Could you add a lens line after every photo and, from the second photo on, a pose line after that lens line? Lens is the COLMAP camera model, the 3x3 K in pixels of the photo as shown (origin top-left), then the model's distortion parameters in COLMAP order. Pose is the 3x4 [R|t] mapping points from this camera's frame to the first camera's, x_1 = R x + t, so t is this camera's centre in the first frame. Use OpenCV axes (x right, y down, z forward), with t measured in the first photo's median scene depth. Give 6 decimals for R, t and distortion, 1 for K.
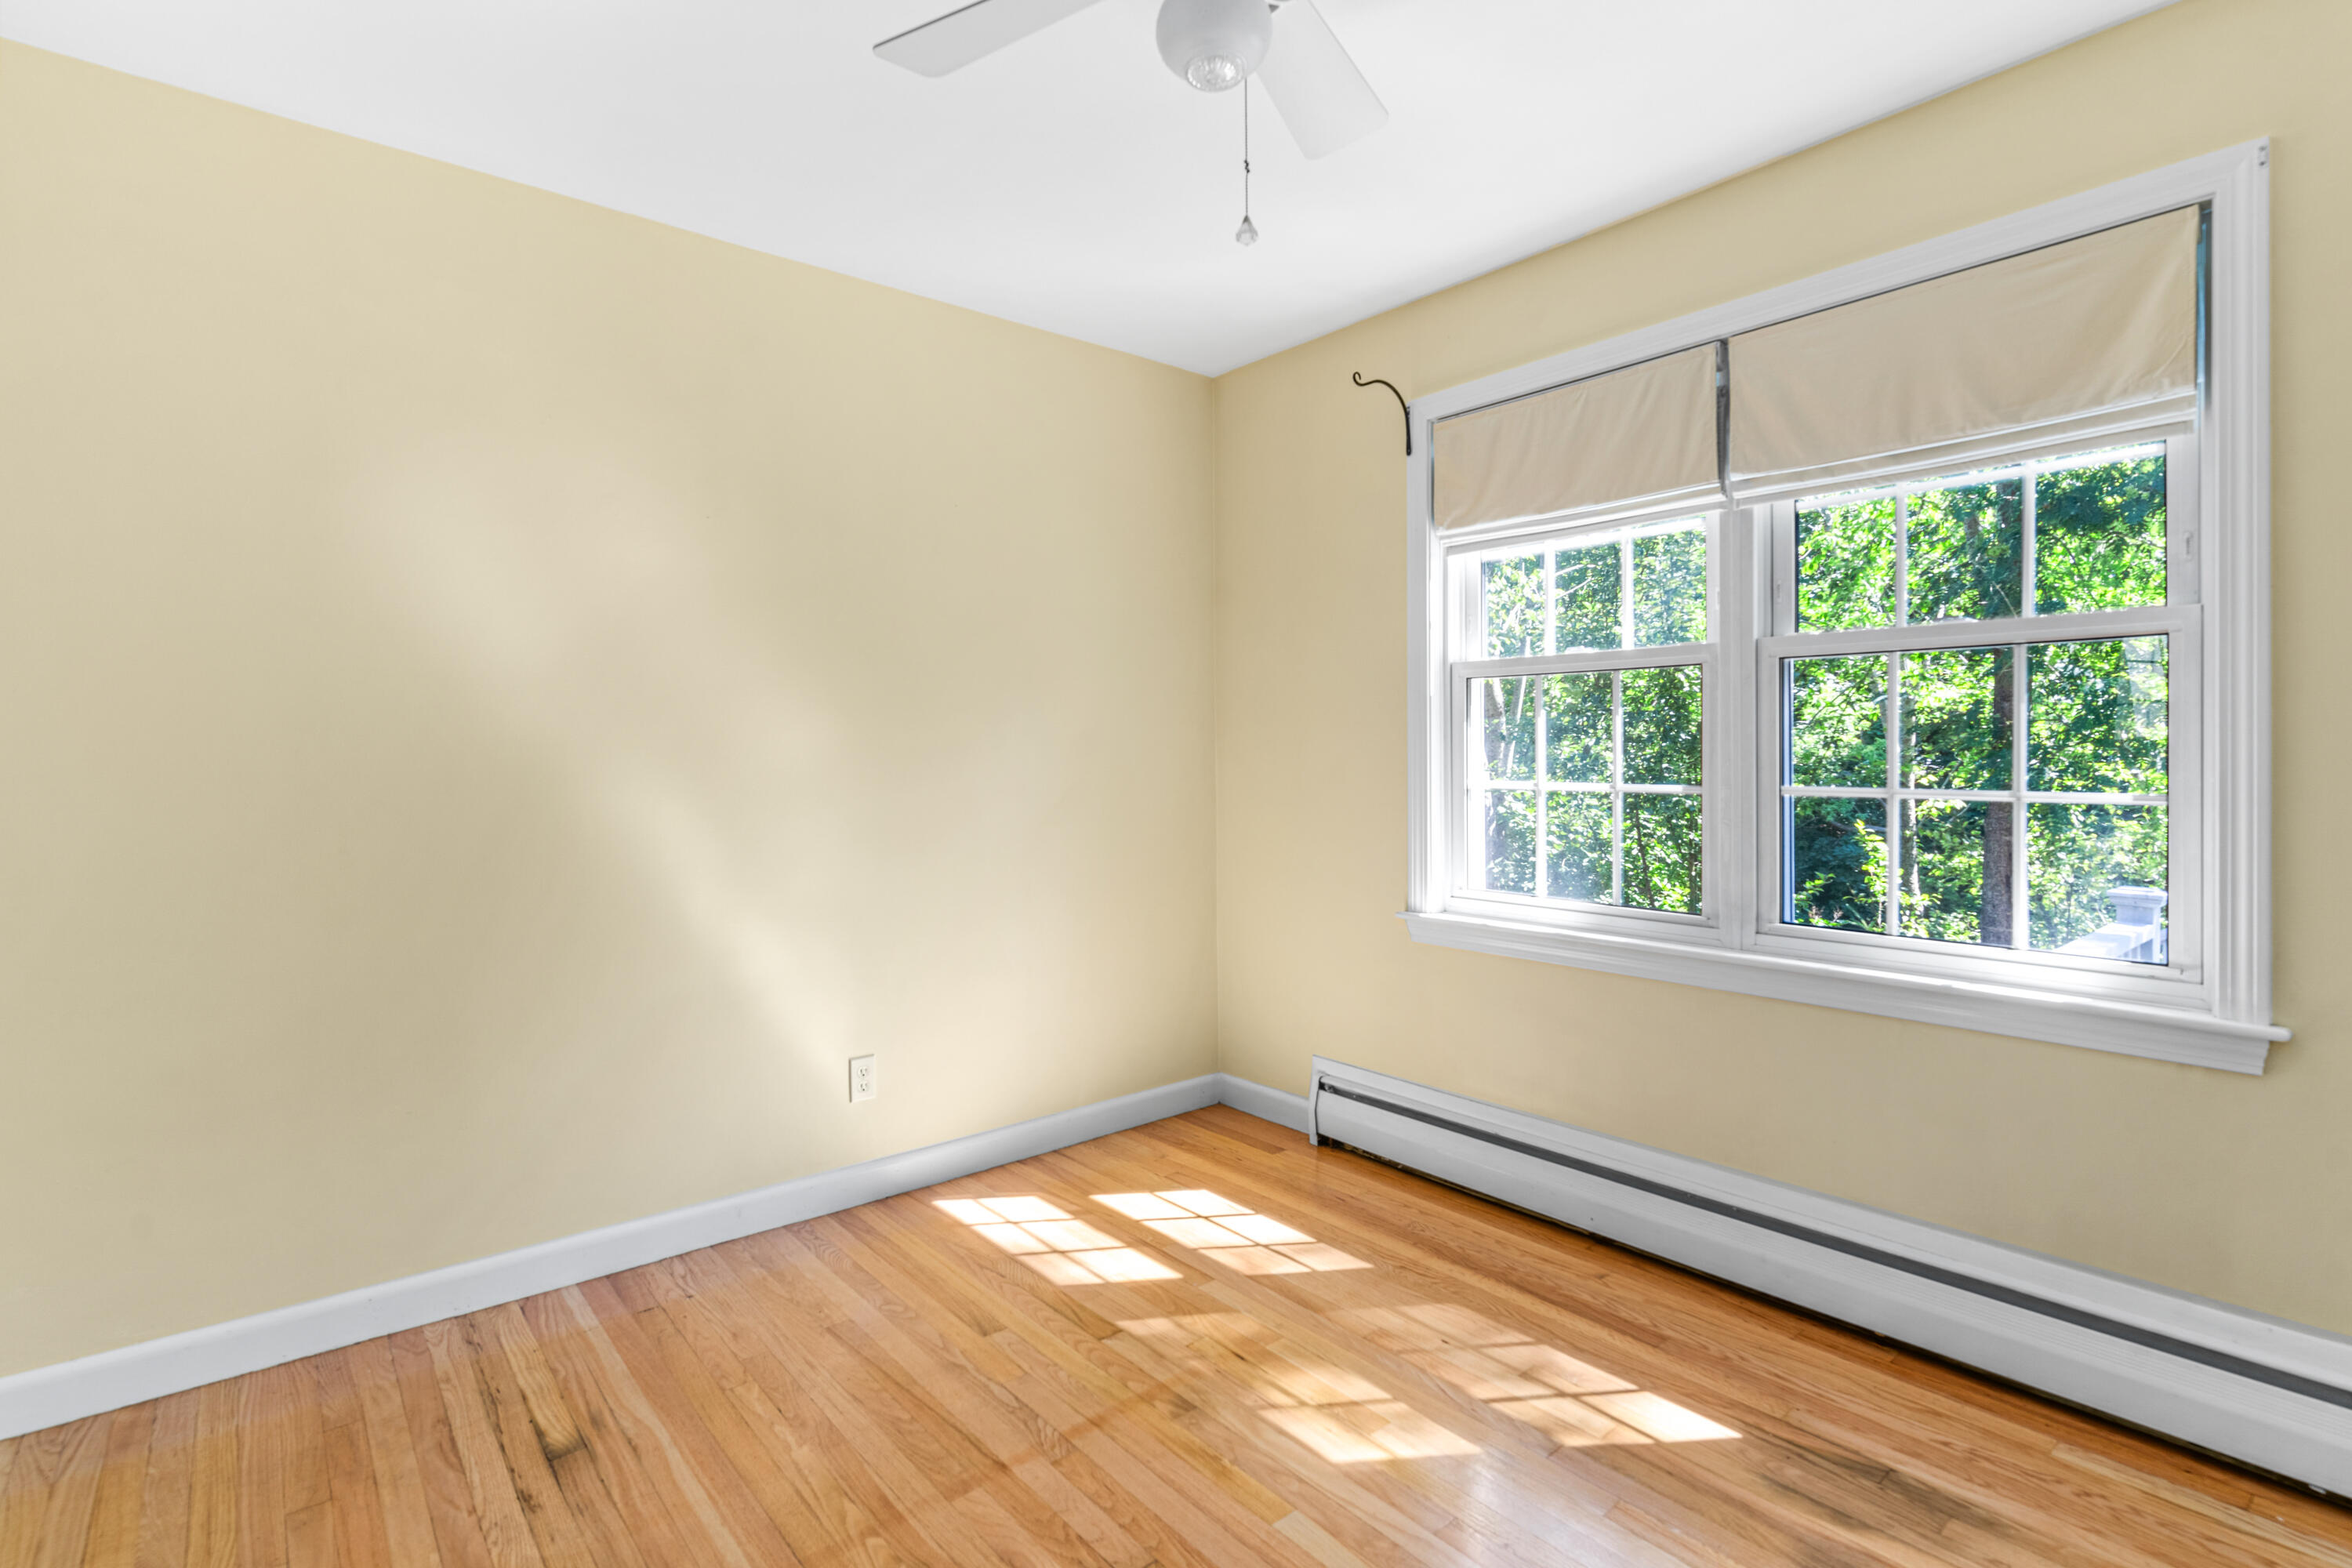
lens RADIAL K [[1130.1, 0, 1173.2], [0, 1130.1, 752.4], [0, 0, 1]] dist [-0.000585, -0.000306]
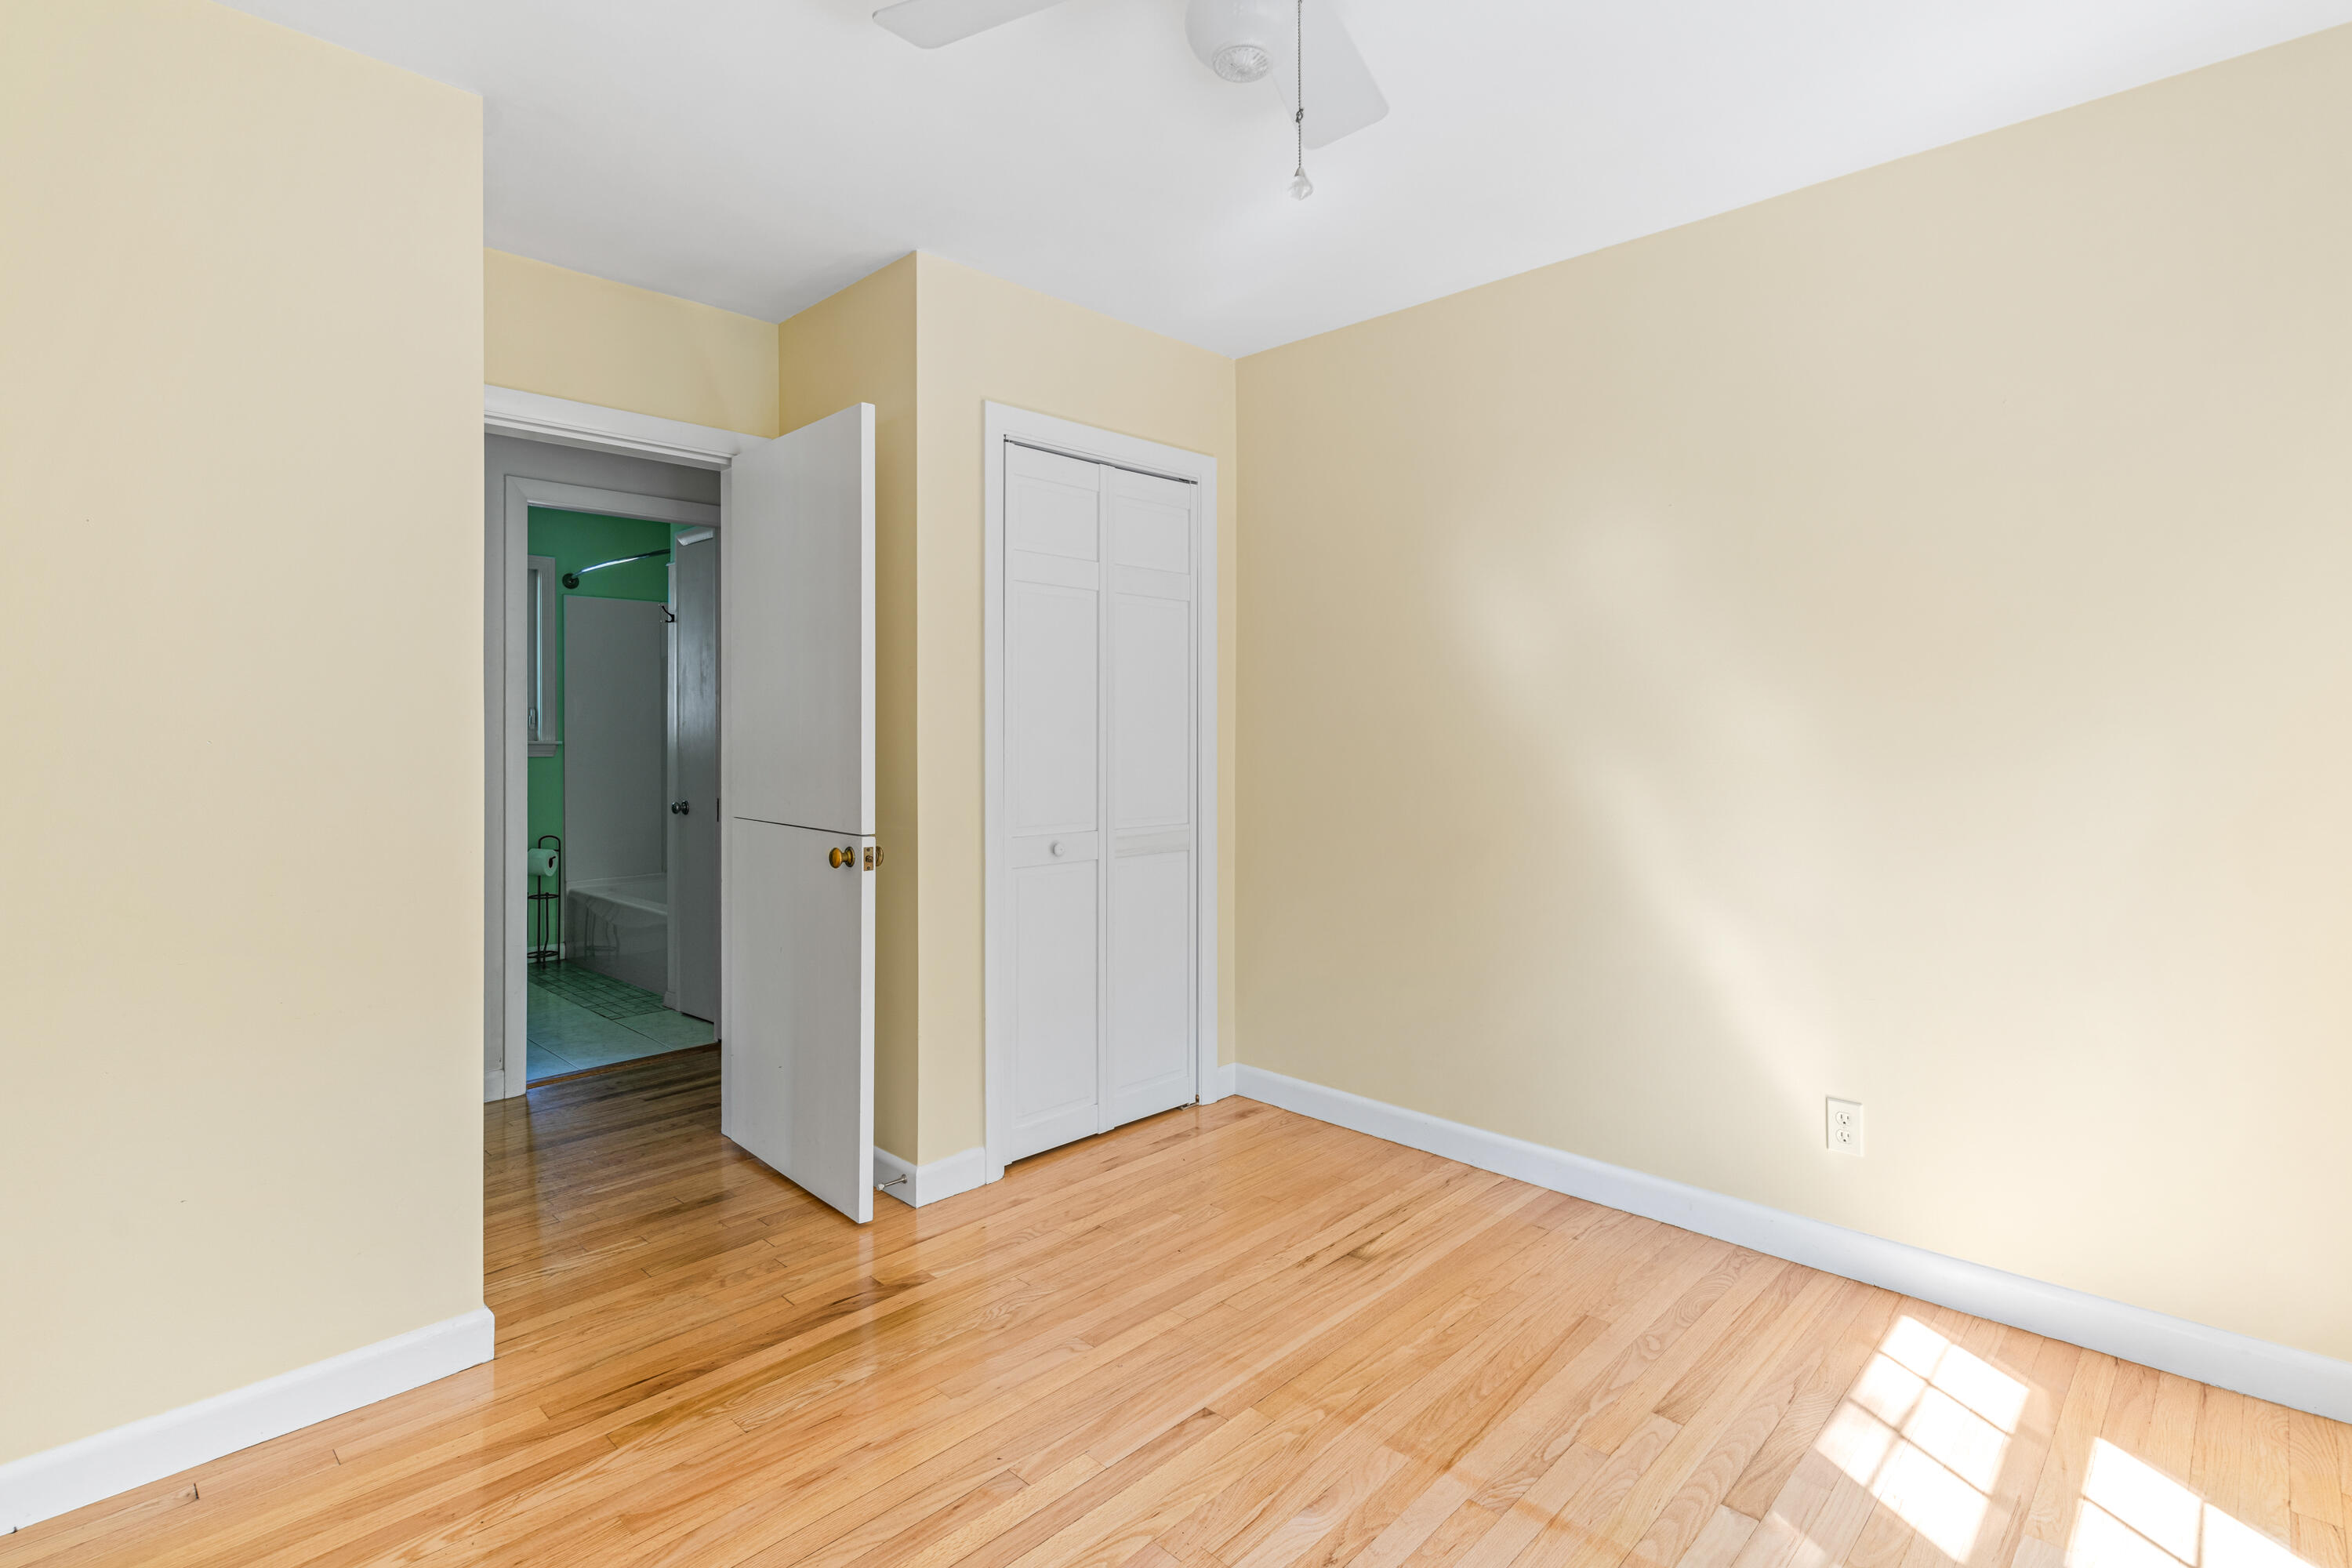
lens RADIAL K [[1130.1, 0, 1177.8], [0, 1130.1, 728.8], [0, 0, 1]] dist [-0.001005, -0.000362]
pose [[0.113575, 0.006958, -0.993505, 0.666973], [-0.004353, 0.999969, 0.006506, -0.014977], [0.993520, 0.003586, 0.113602, 0.545341]]
